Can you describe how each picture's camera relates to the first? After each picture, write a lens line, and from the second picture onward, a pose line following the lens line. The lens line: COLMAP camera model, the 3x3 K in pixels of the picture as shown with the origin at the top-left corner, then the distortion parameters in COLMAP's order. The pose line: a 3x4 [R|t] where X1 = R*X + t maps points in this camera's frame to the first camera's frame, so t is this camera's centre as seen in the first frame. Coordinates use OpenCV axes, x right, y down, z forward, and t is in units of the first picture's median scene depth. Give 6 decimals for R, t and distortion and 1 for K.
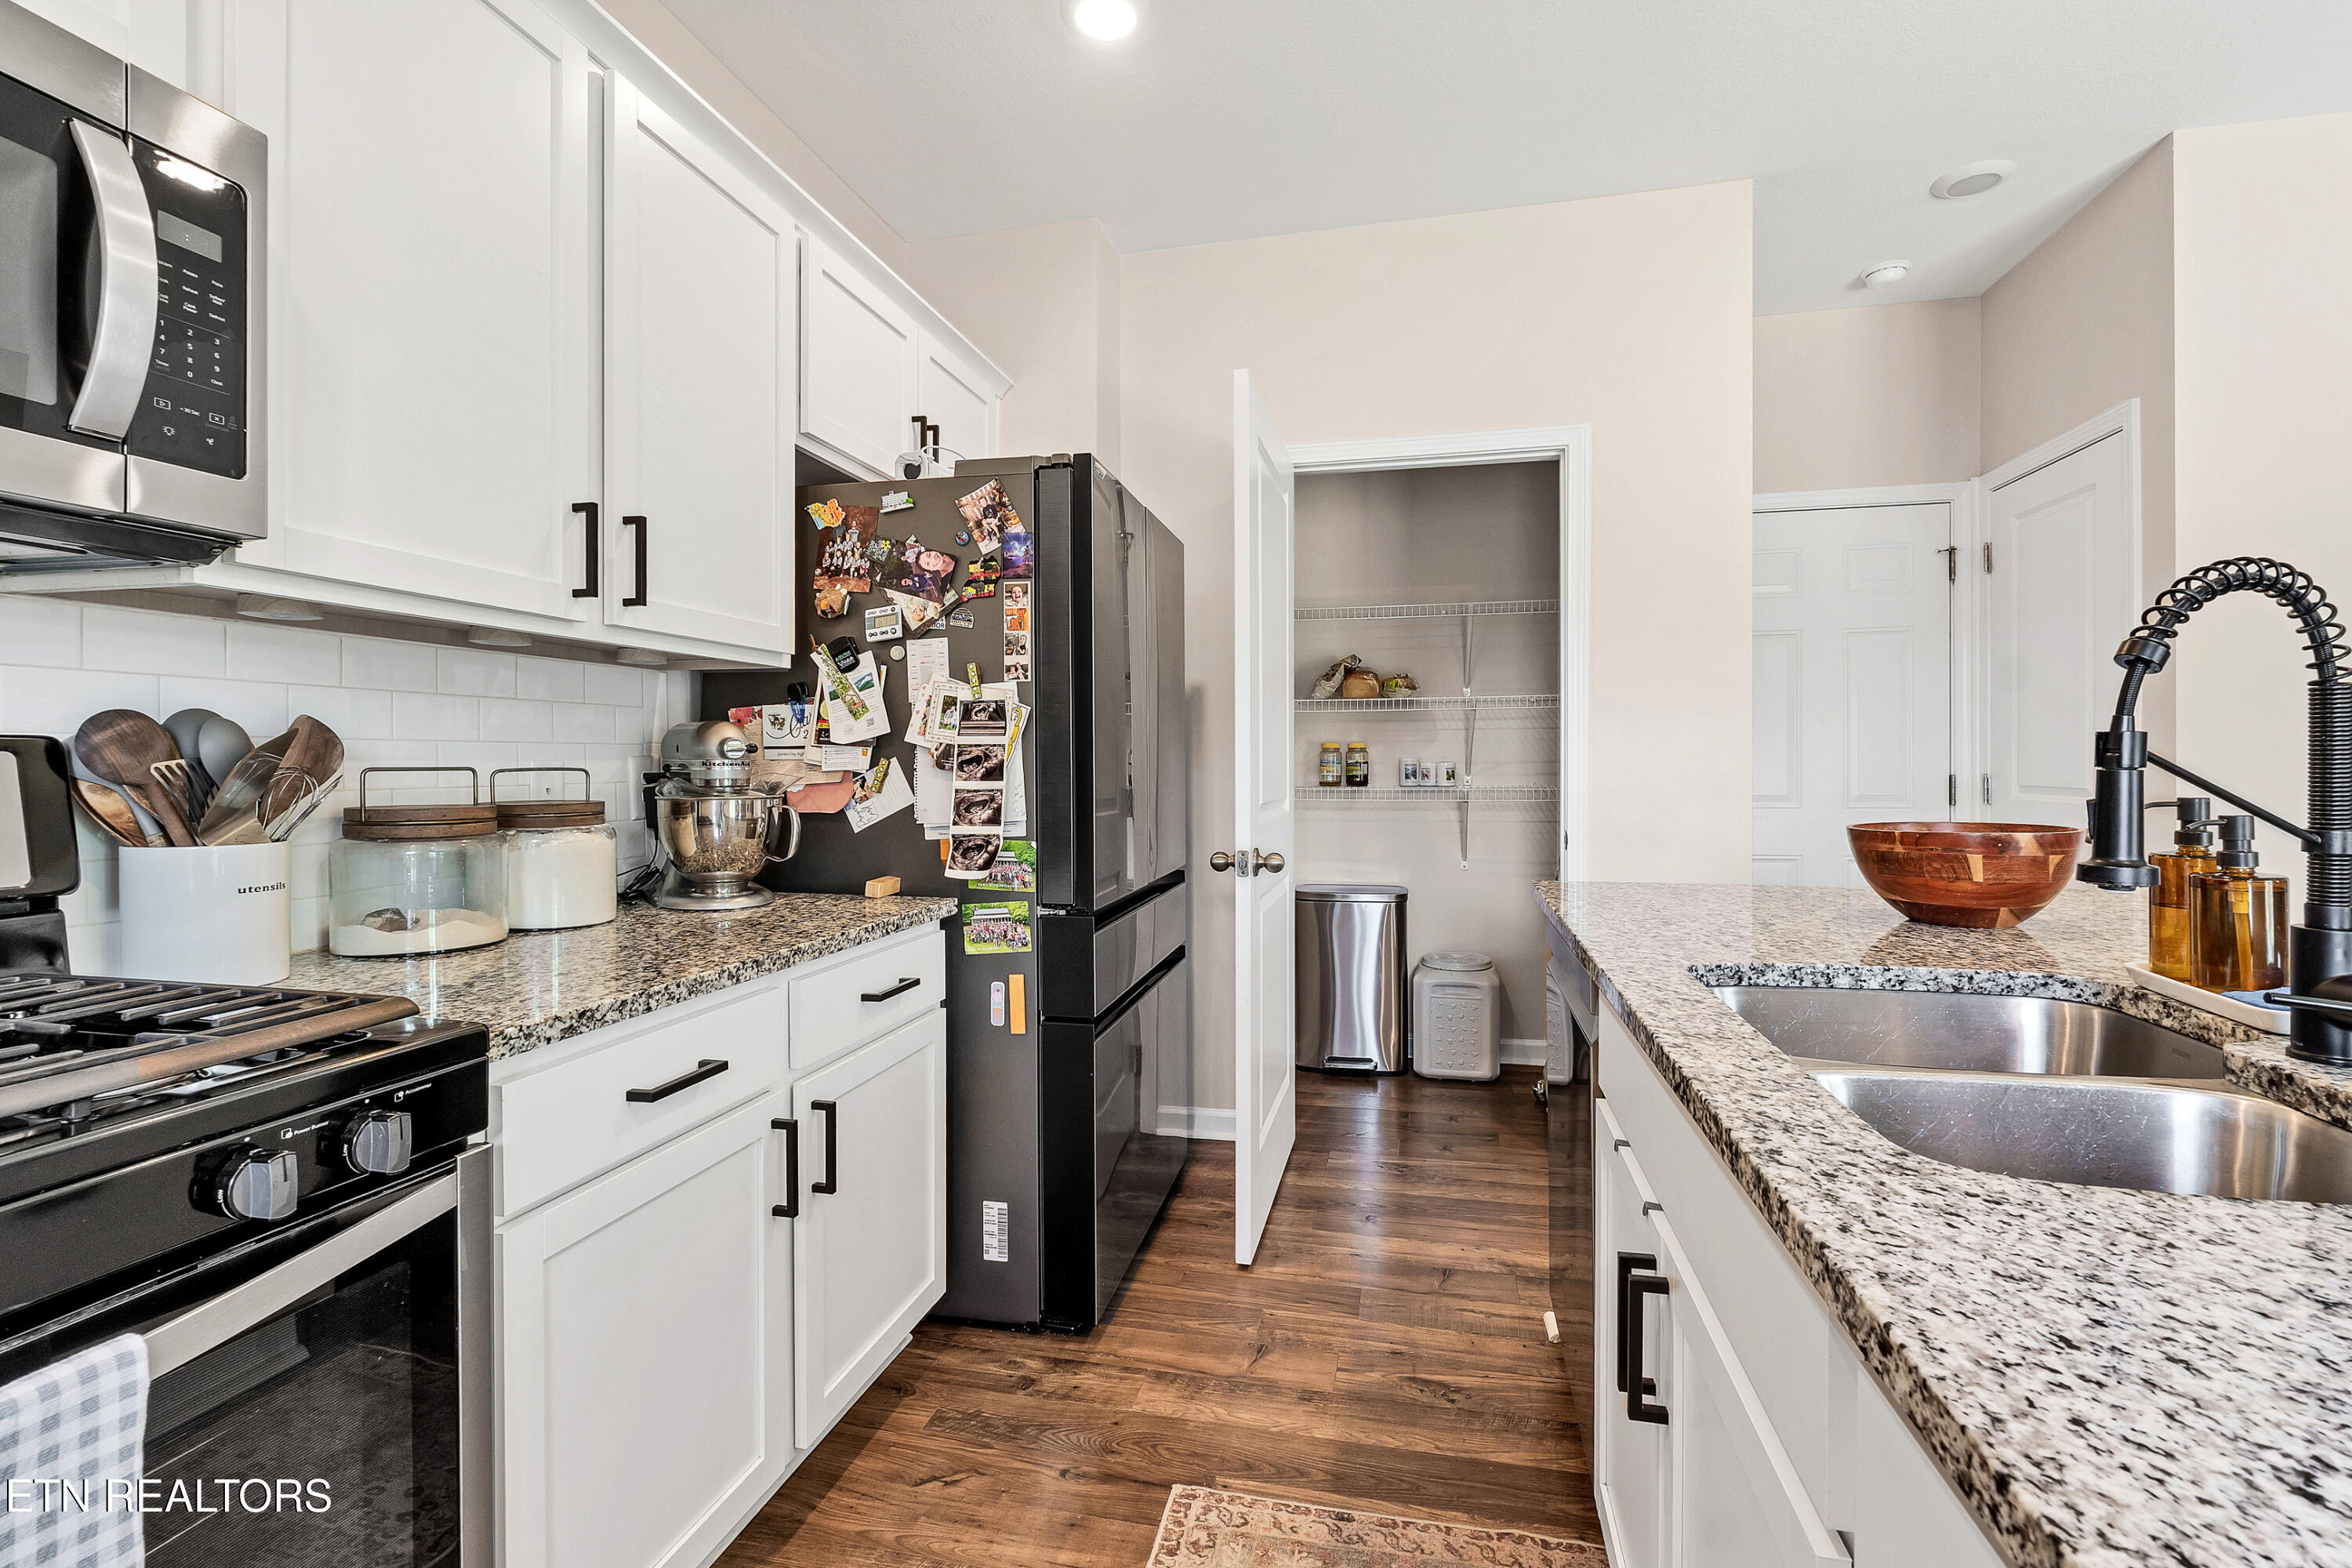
lens RADIAL K [[1042.0, 0, 1193.5], [0, 1042.0, 769.9], [0, 0, 1]] dist [-0.006557, -0.000100]
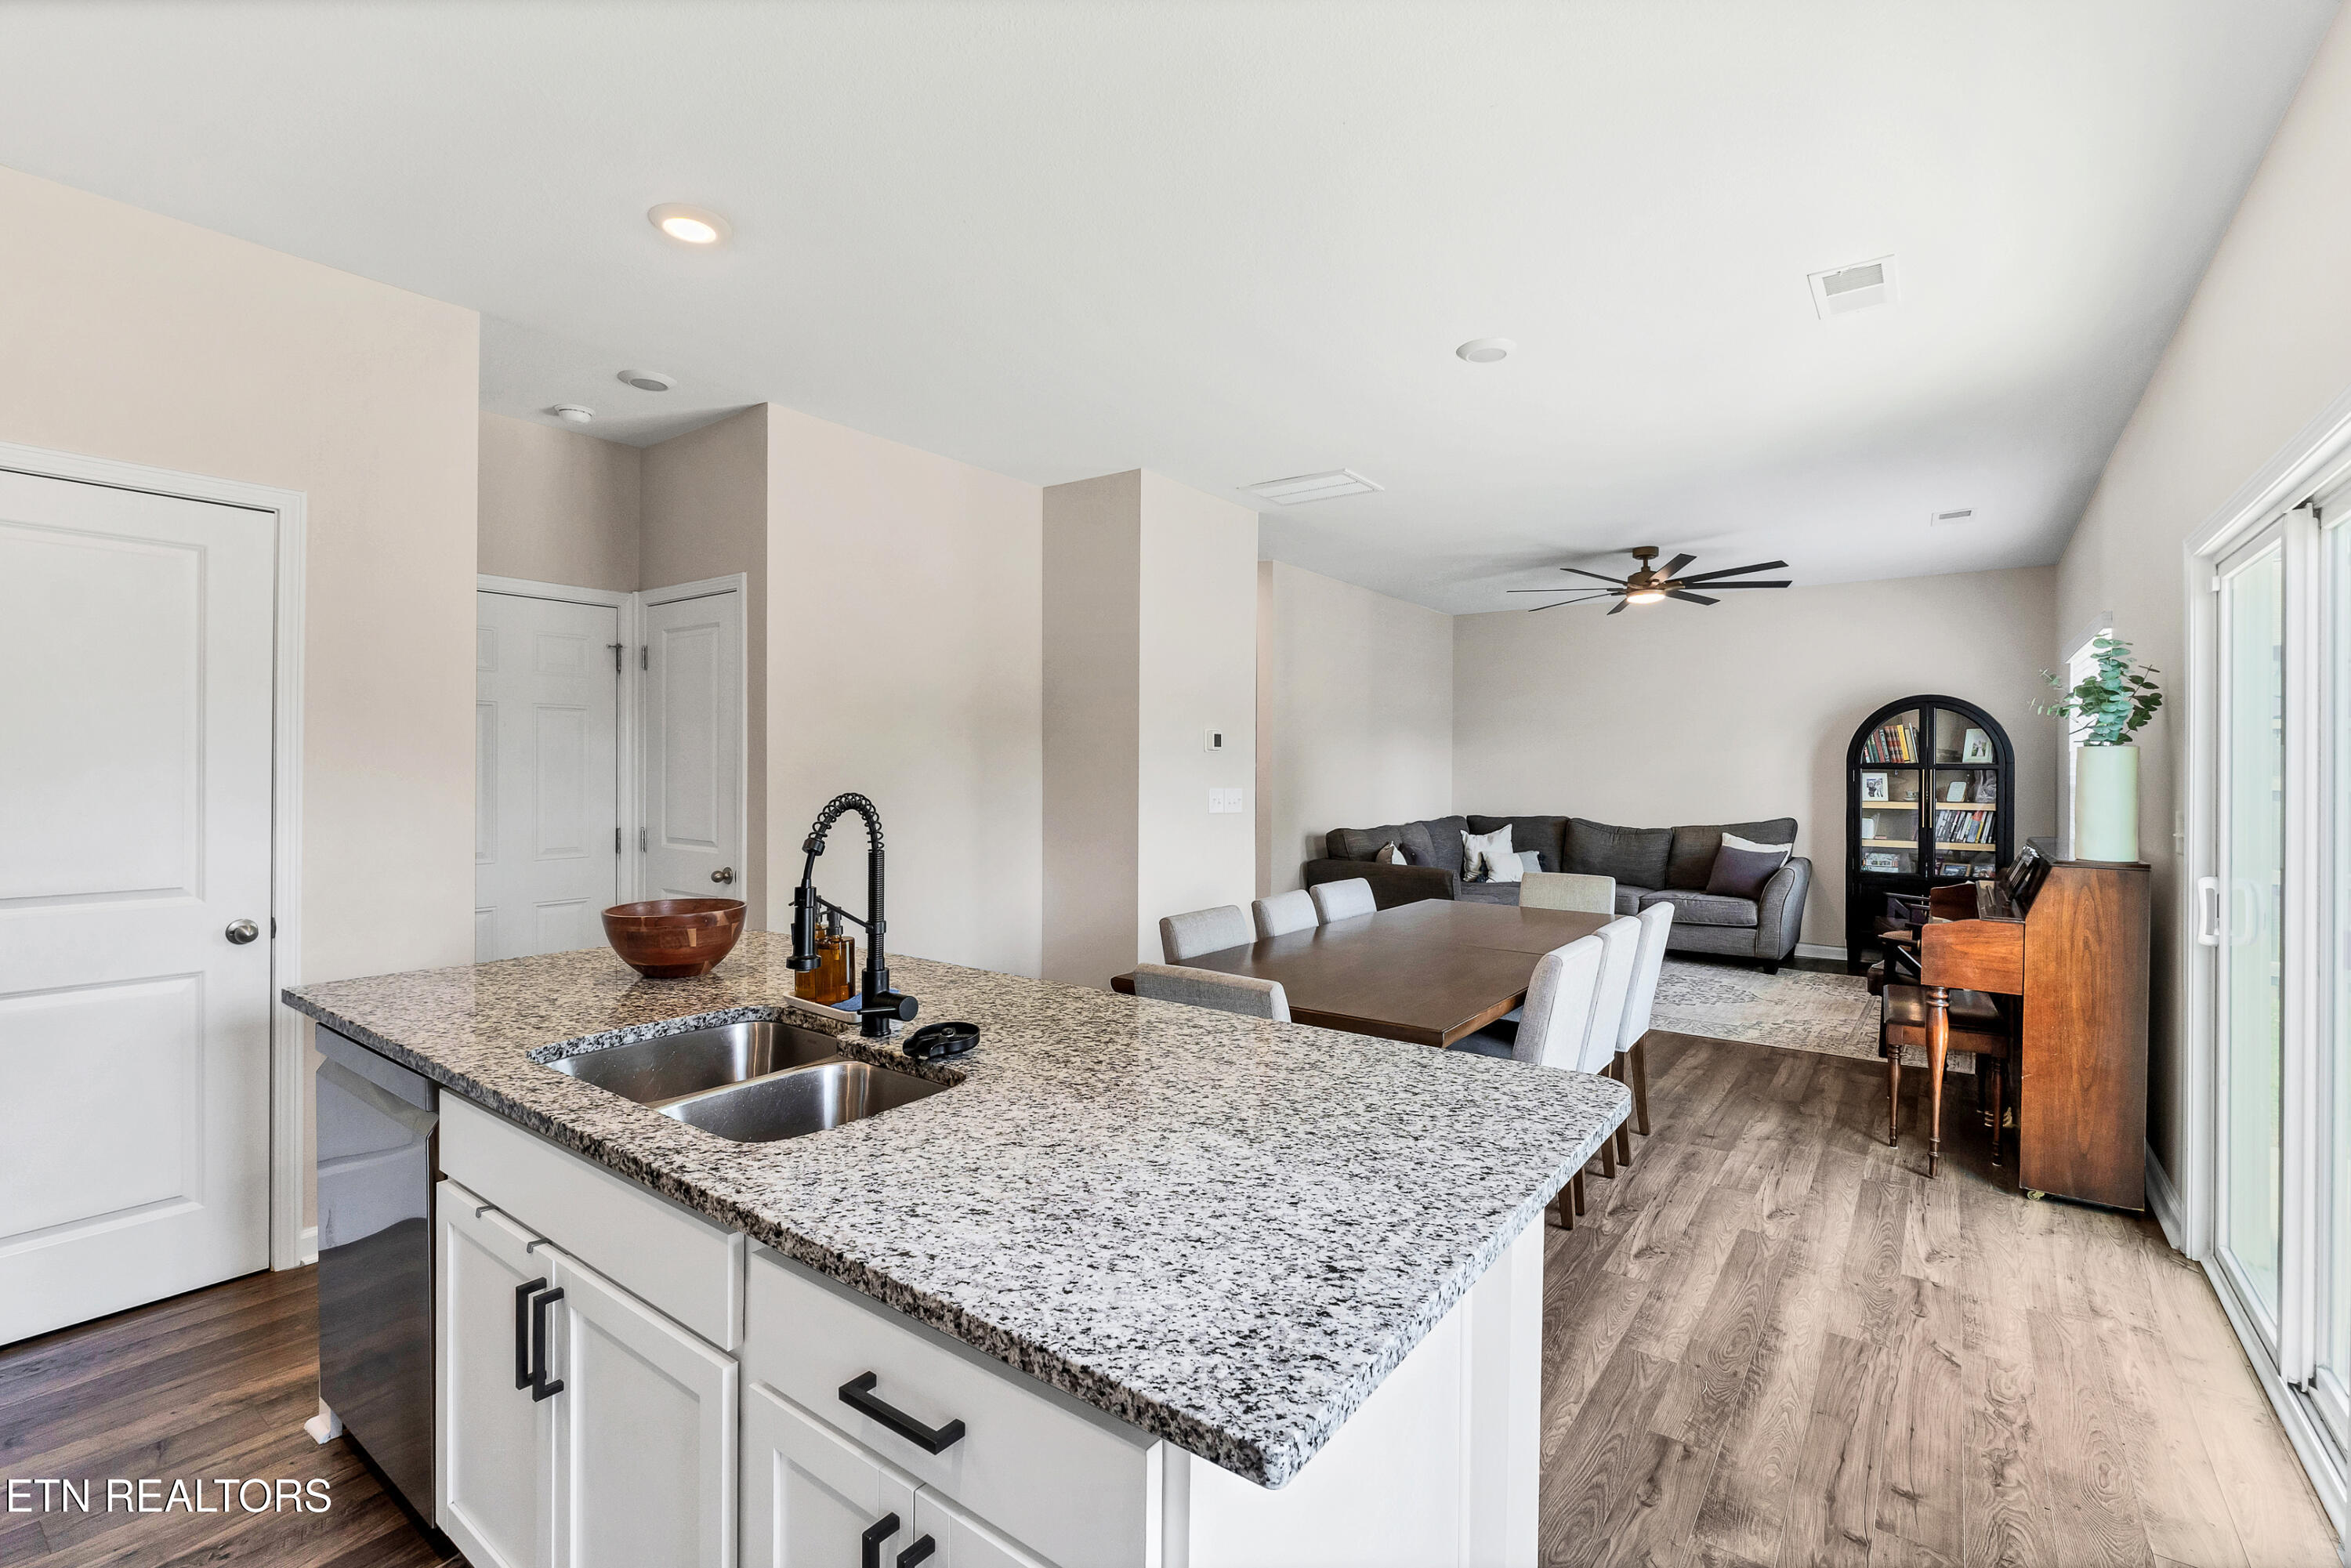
lens RADIAL K [[1041.5, 0, 1140.7], [0, 1041.5, 775.2], [0, 0, 1]] dist [-0.006557, -0.000100]
pose [[0.418729, 0.003136, 0.908106, -0.322781], [0.001462, 0.999990, -0.004128, -0.129184], [-0.908110, 0.003056, 0.418721, -0.198923]]
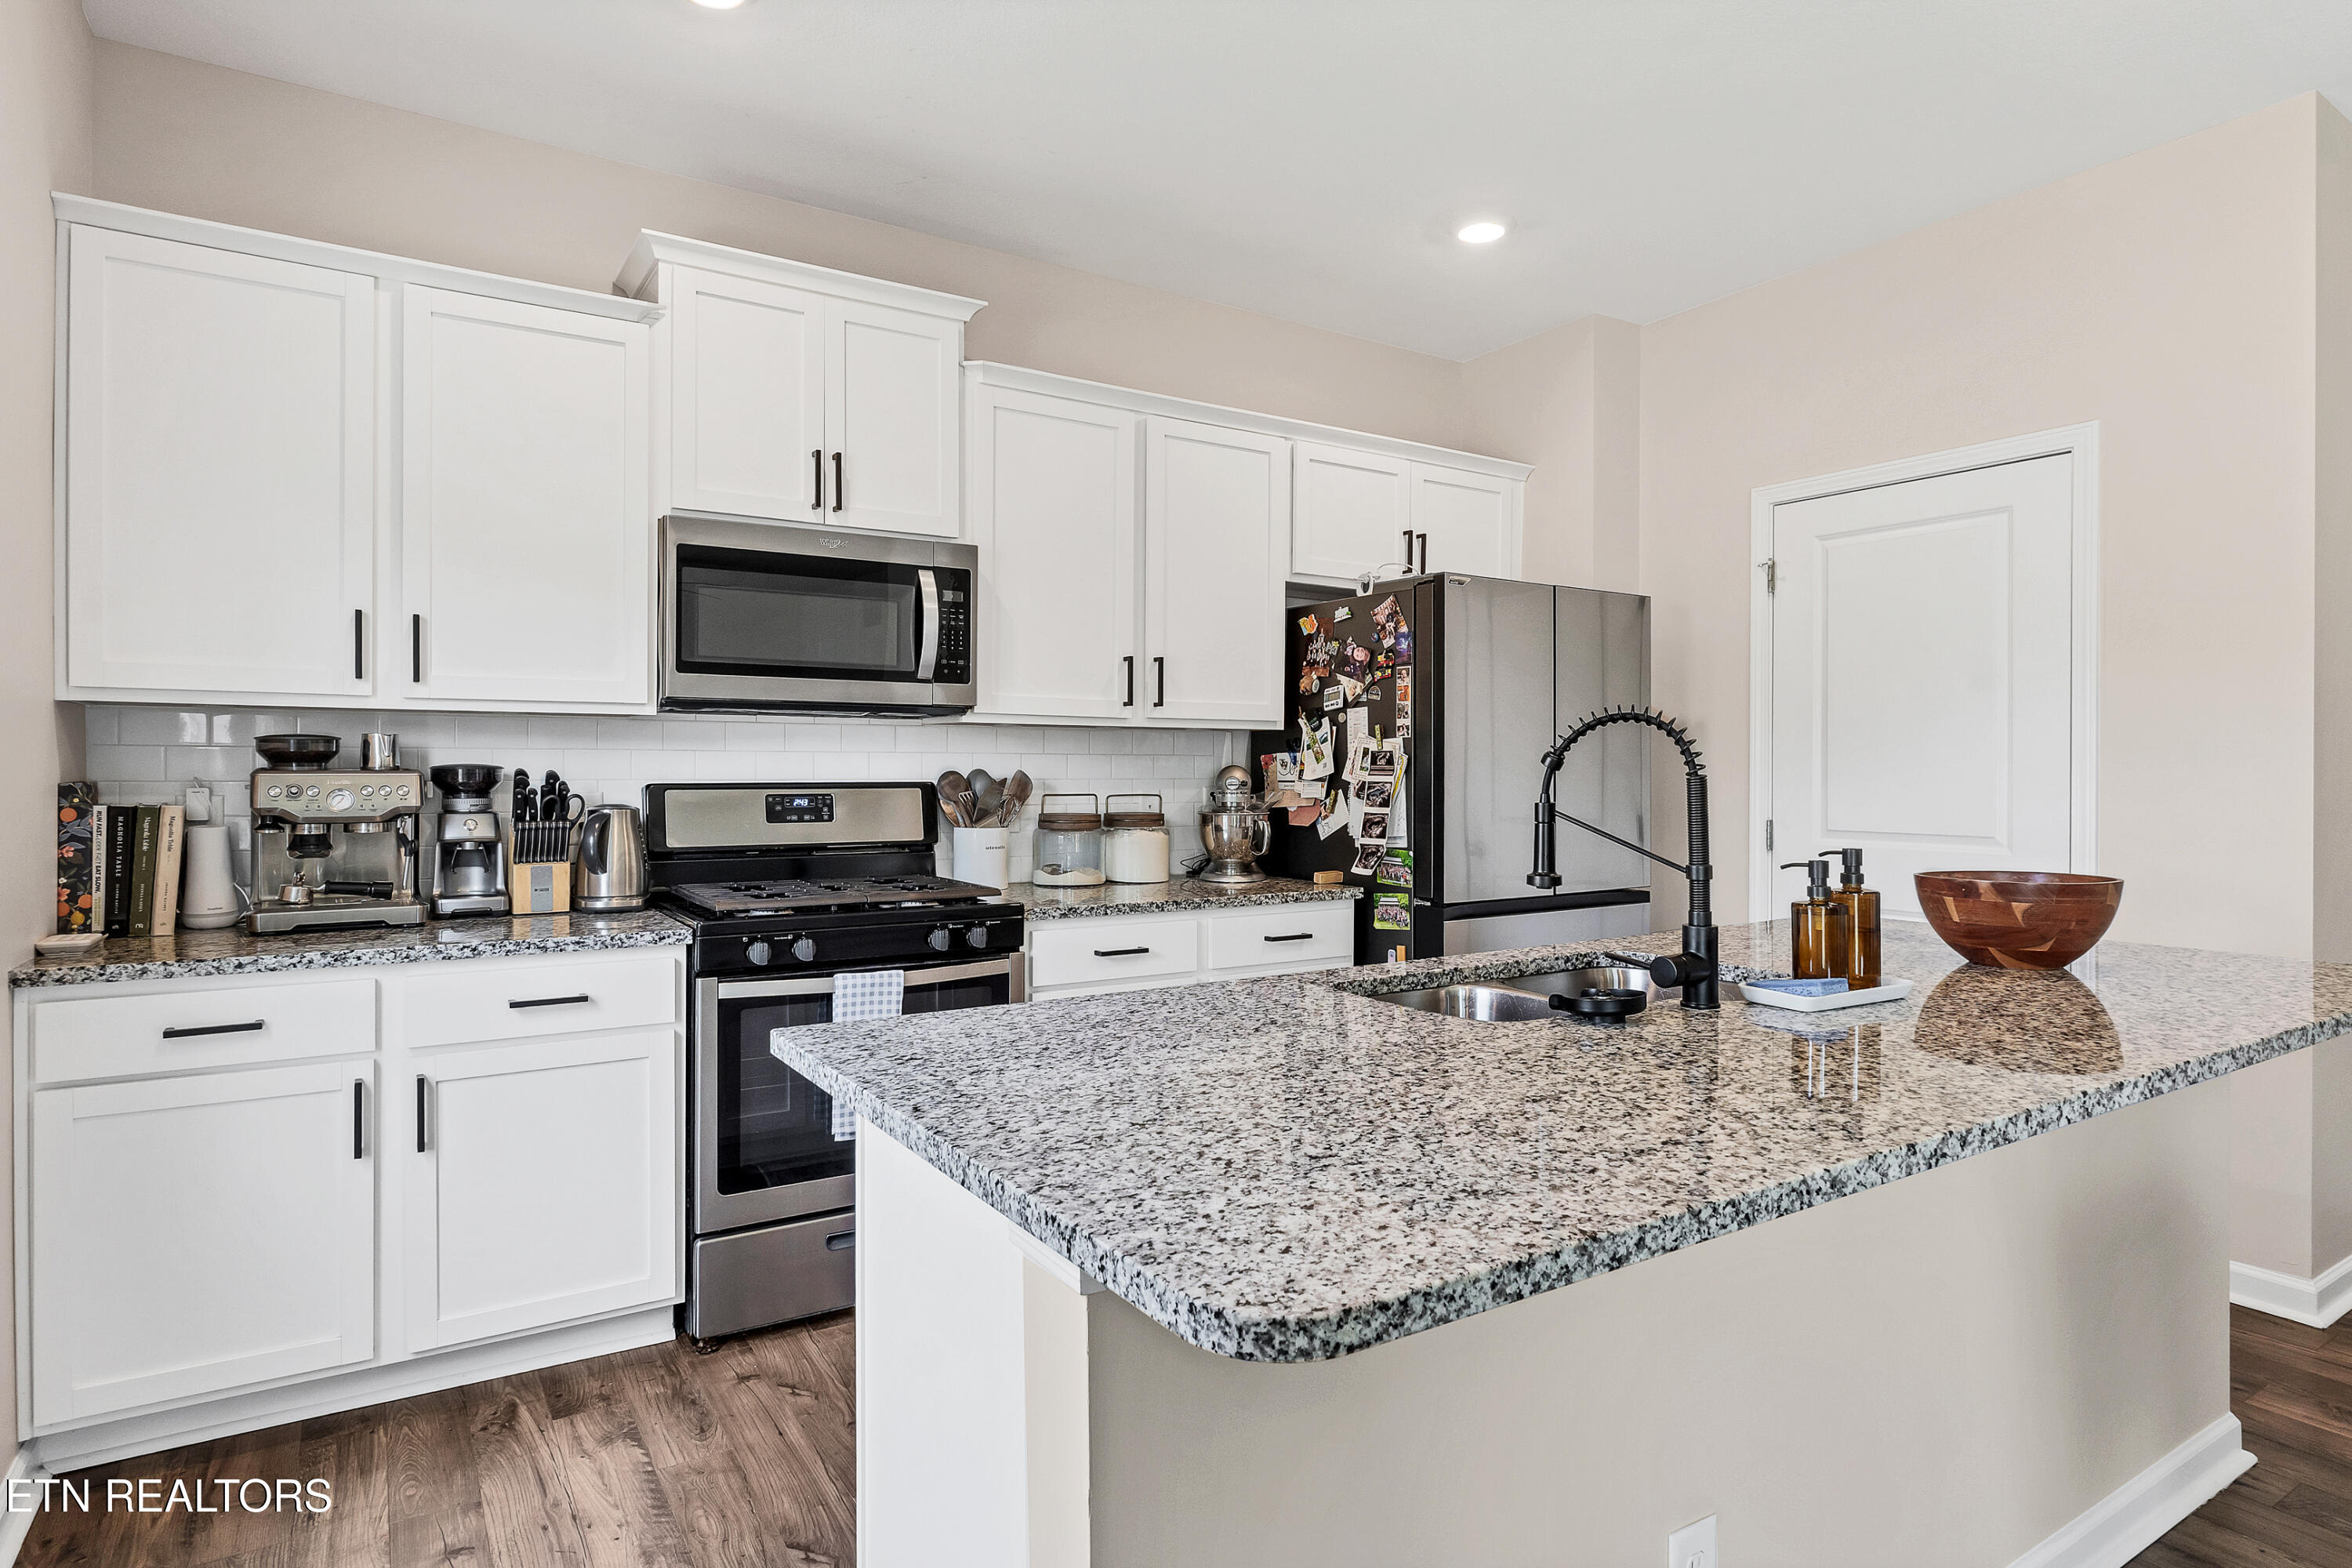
lens RADIAL K [[1267.6, 0, 1210.2], [0, 1267.6, 776.9], [0, 0, 1]] dist [-0.001868, 0.001461]
pose [[0.727072, 0.011259, -0.686469, 1.093680], [-0.012476, 0.999917, 0.003186, -0.045253], [0.686448, 0.006248, 0.727152, -0.567771]]
